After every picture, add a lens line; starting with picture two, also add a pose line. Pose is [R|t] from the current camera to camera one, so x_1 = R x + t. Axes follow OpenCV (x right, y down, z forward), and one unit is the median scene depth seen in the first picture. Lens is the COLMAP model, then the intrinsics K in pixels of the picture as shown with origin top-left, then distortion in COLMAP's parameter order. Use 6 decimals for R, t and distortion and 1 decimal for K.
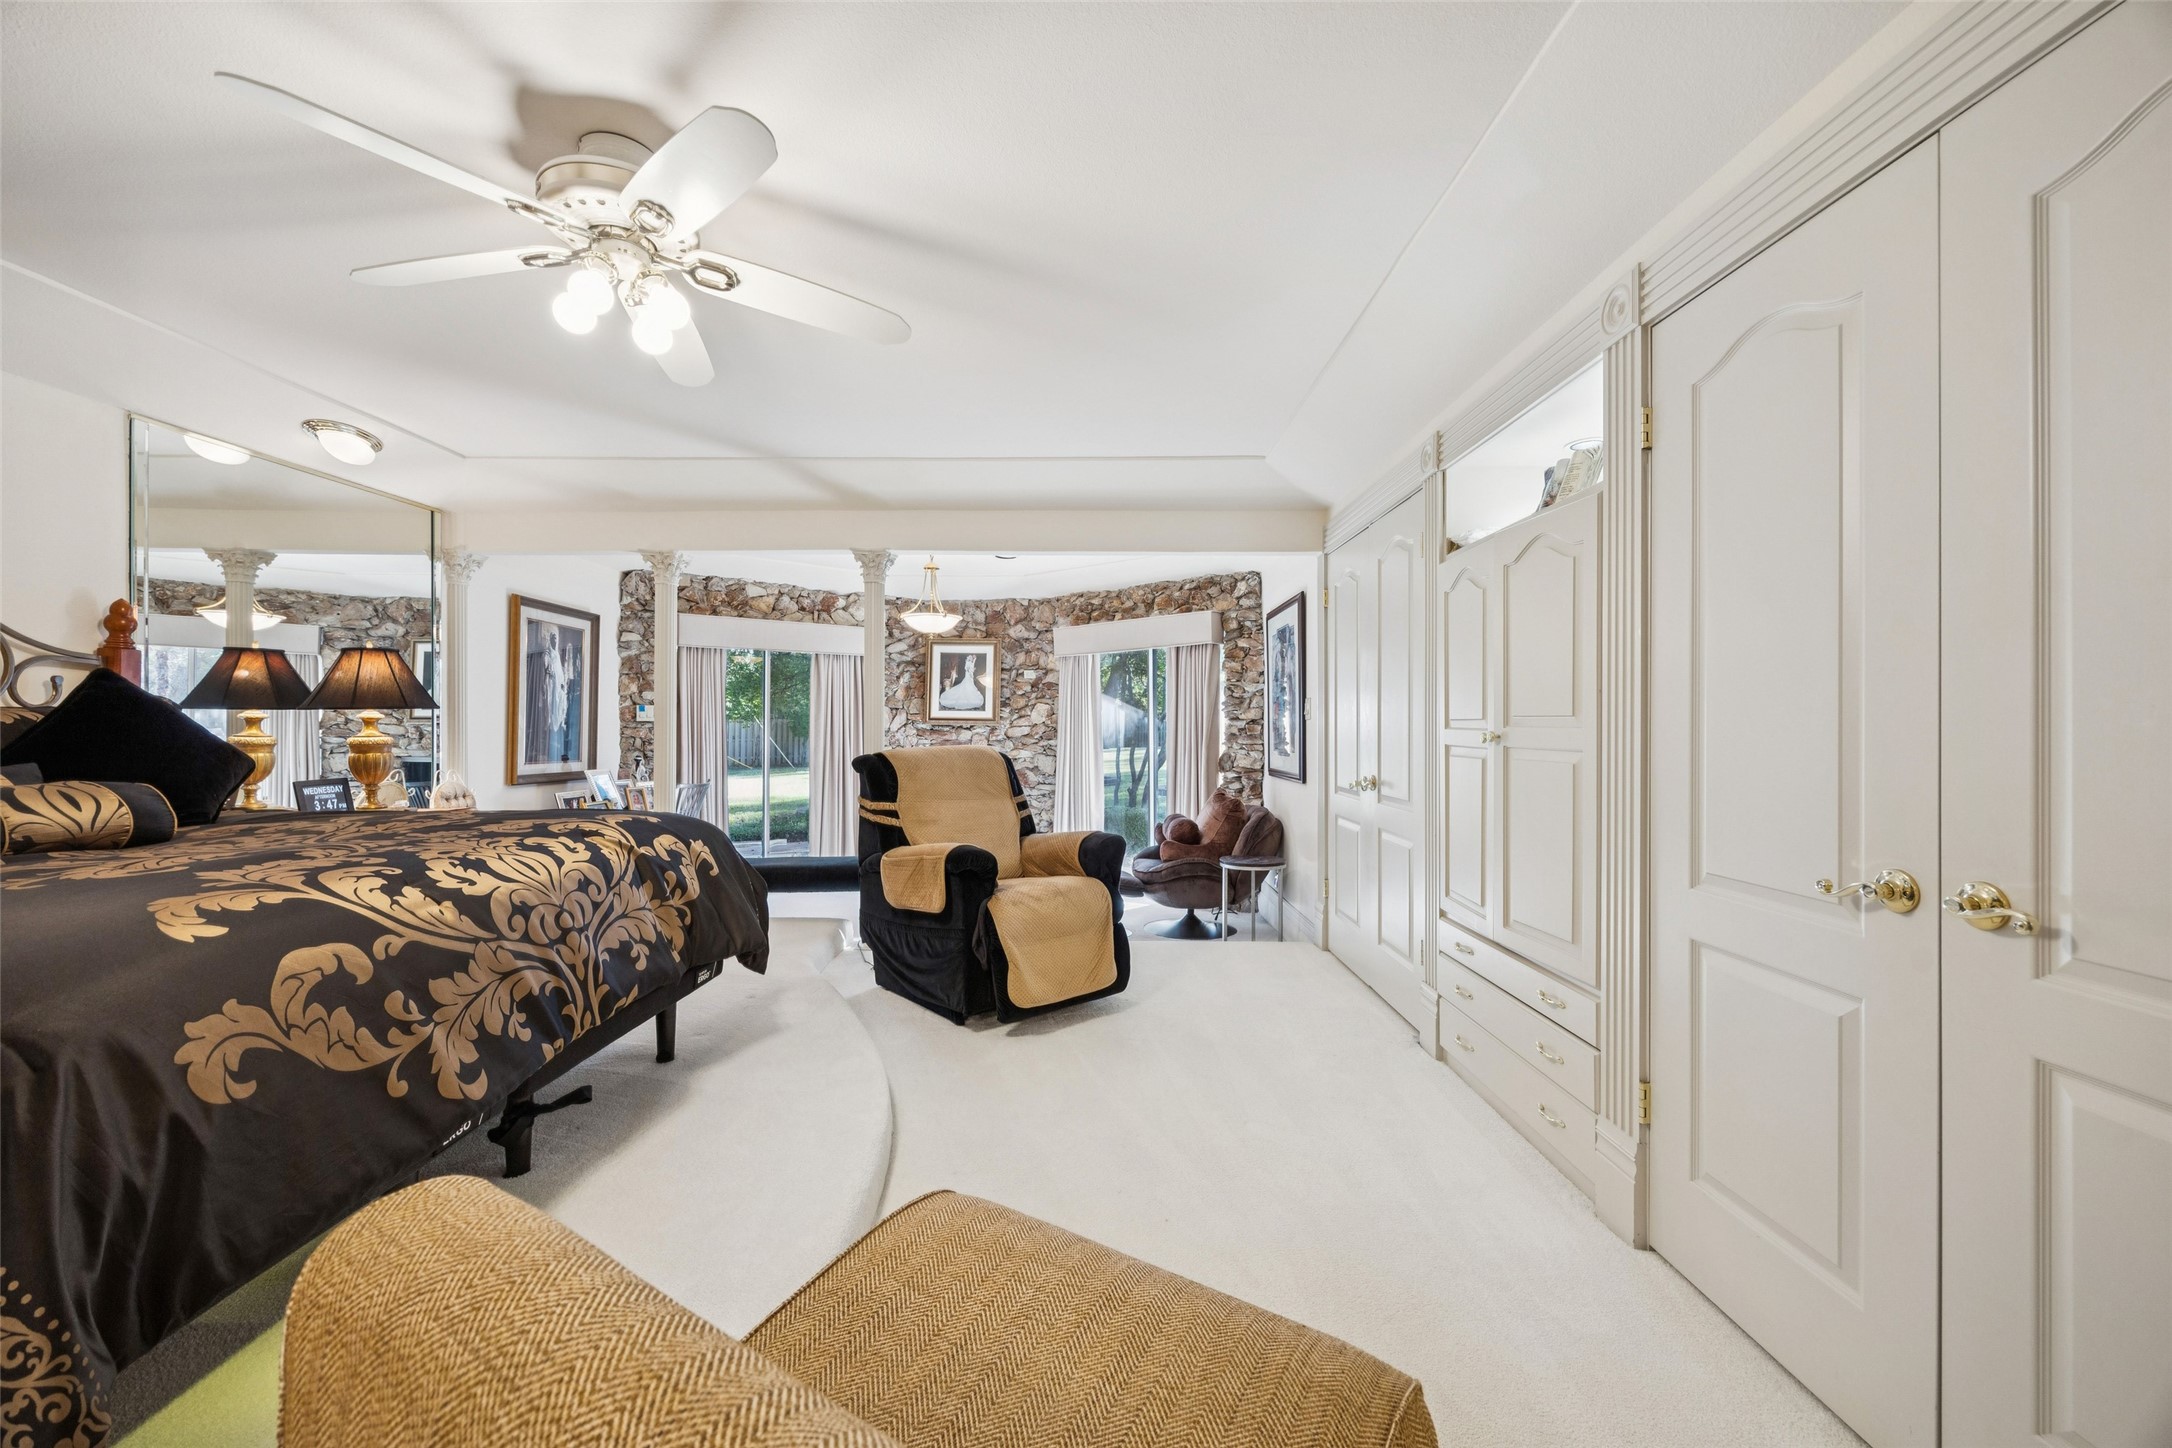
lens RADIAL K [[828.8, 0, 1089.6], [0, 828.8, 723.3], [0, 0, 1]] dist [-0.000576, 0.000260]
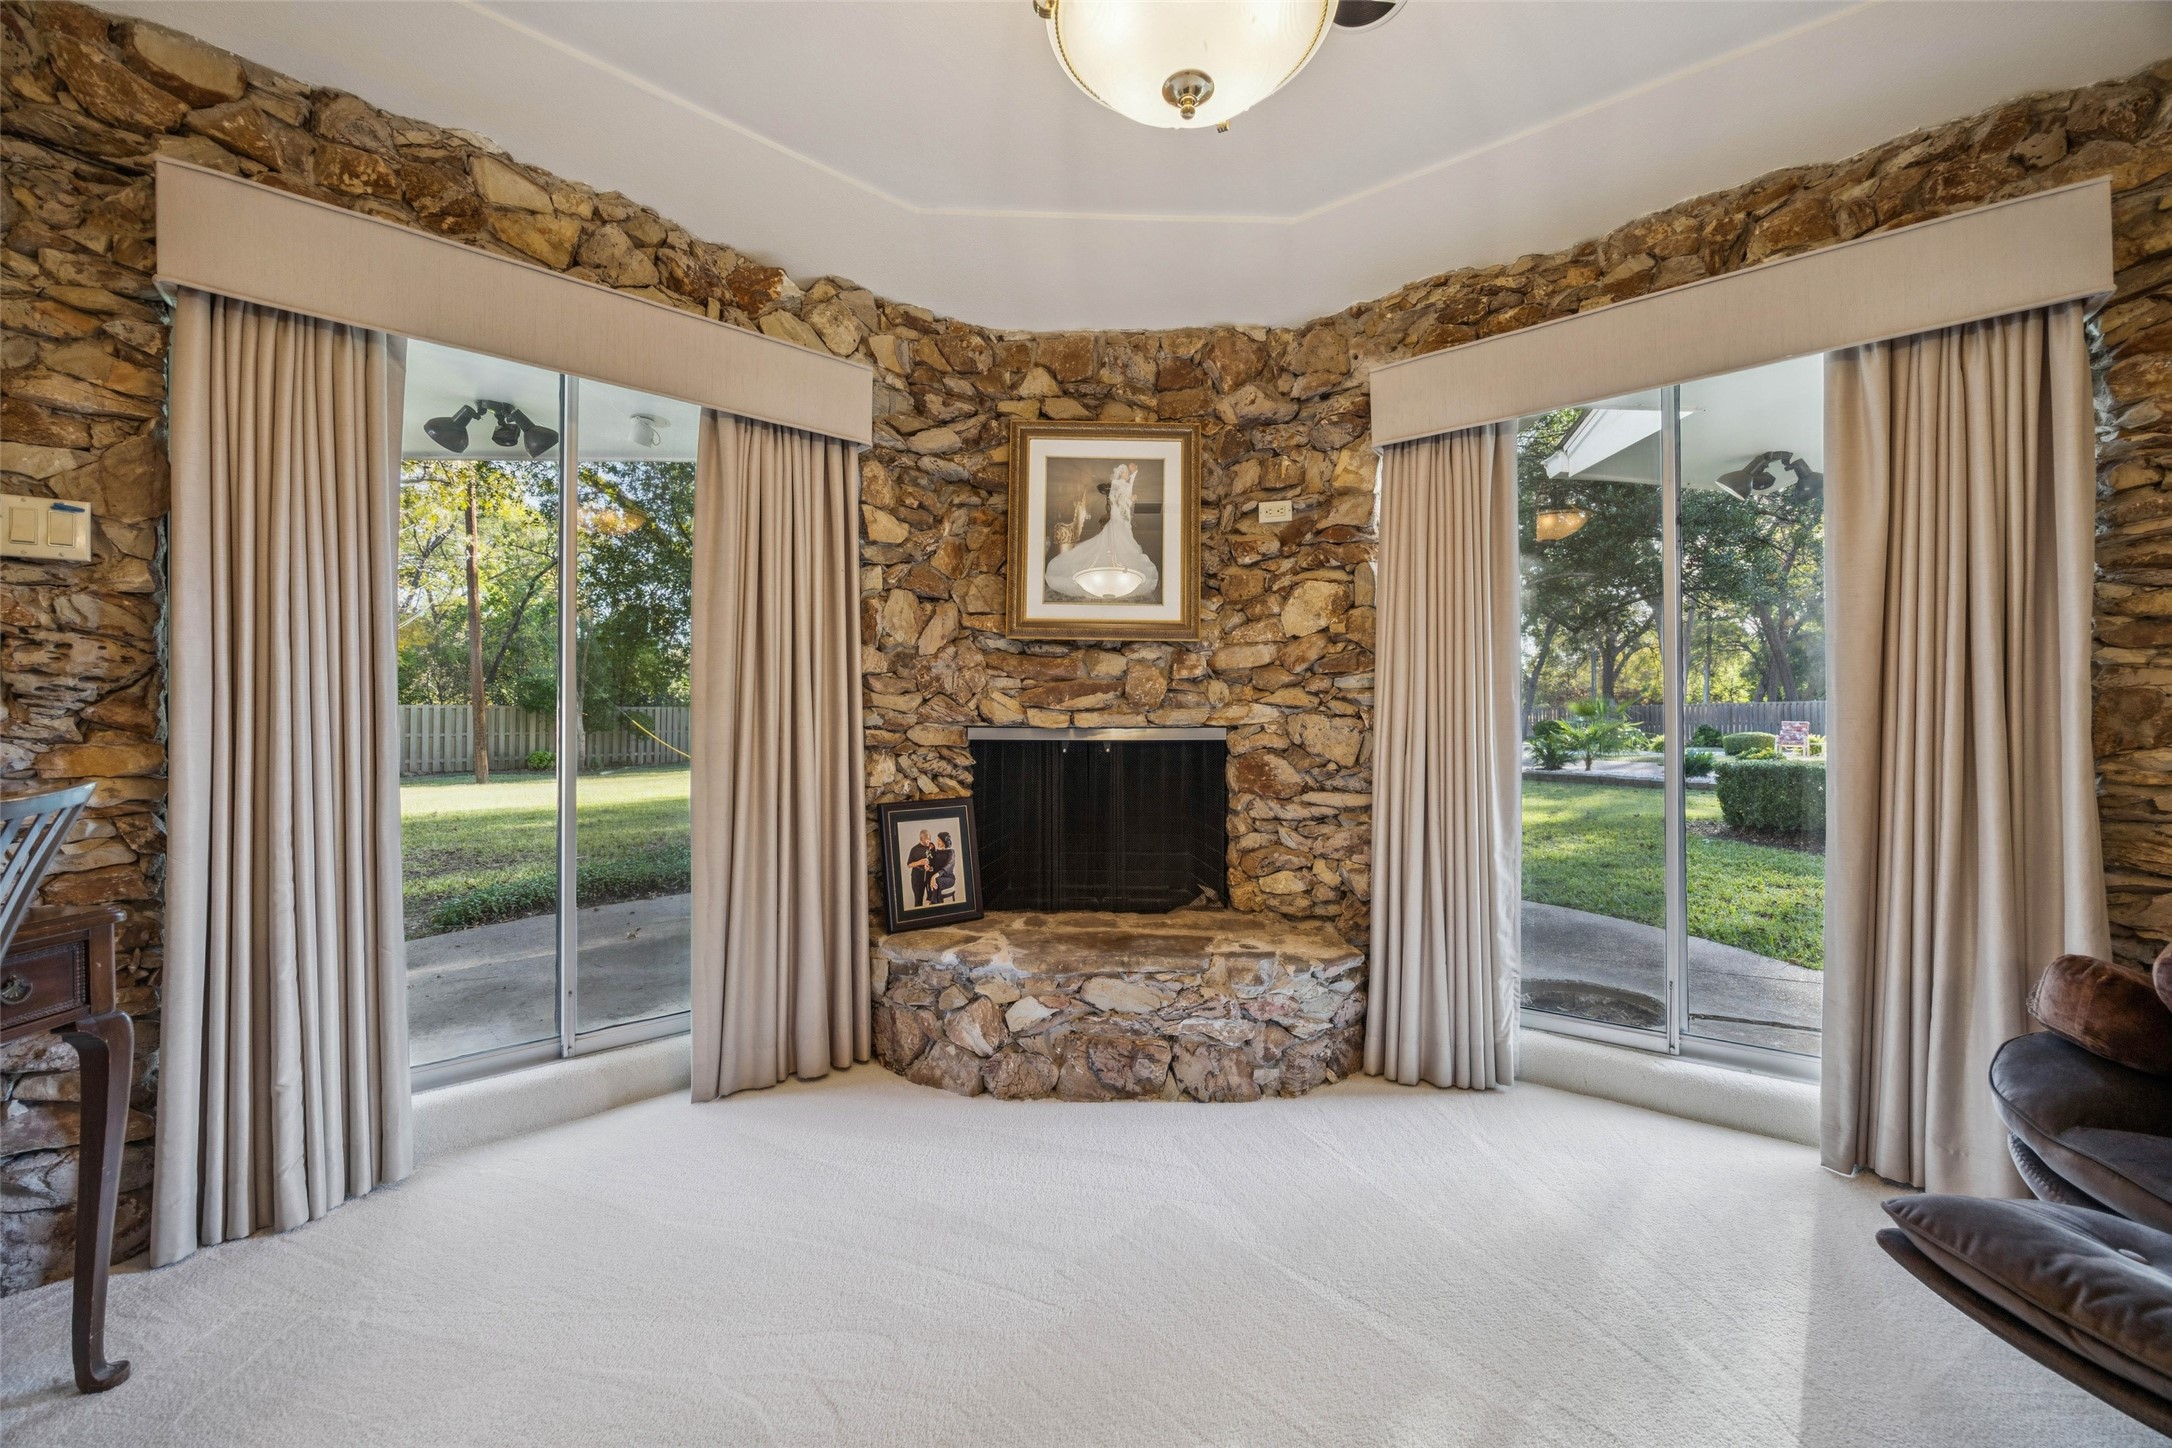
lens RADIAL K [[836.2, 0, 1096.4], [0, 836.2, 718.4], [0, 0, 1]] dist [-0.002209, 0.000073]
pose [[0.999485, 0.000894, 0.032092, -0.205207], [-0.000763, 0.999991, -0.004108, 0.049443], [-0.032096, 0.004081, 0.999476, 0.732866]]
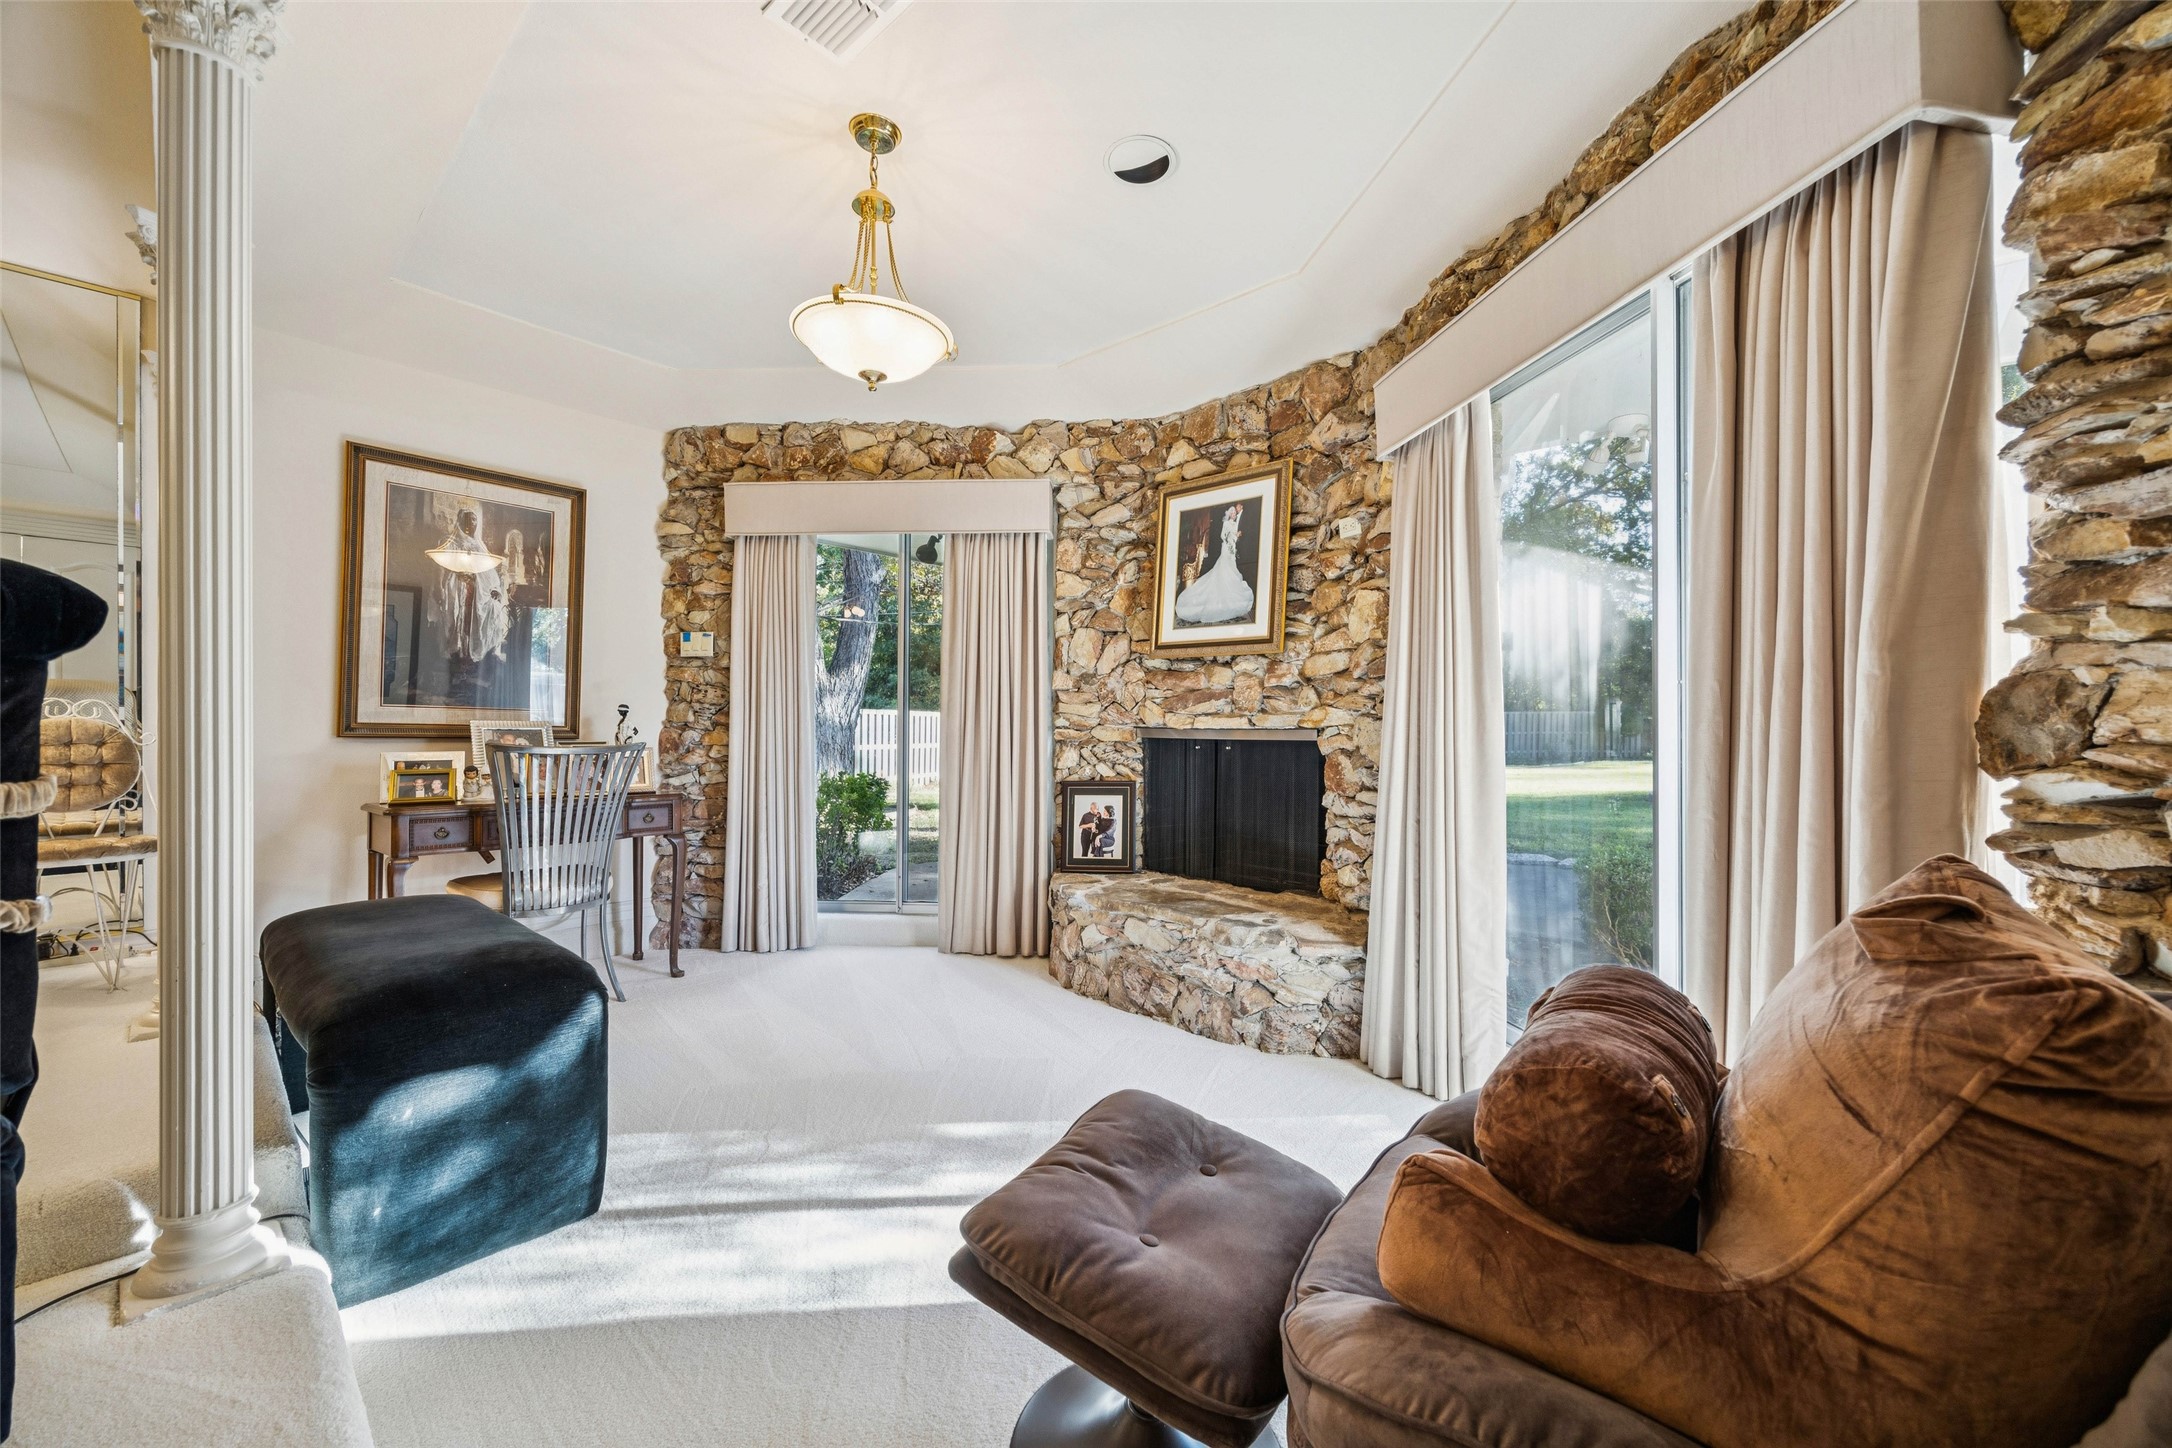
lens RADIAL K [[828.8, 0, 1089.6], [0, 828.8, 723.3], [0, 0, 1]] dist [-0.000576, 0.000260]
pose [[0.742535, 0.002485, -0.669803, 0.133539], [-0.004041, 0.999992, -0.000770, 0.049552], [0.669795, 0.003278, 0.742539, 0.728014]]
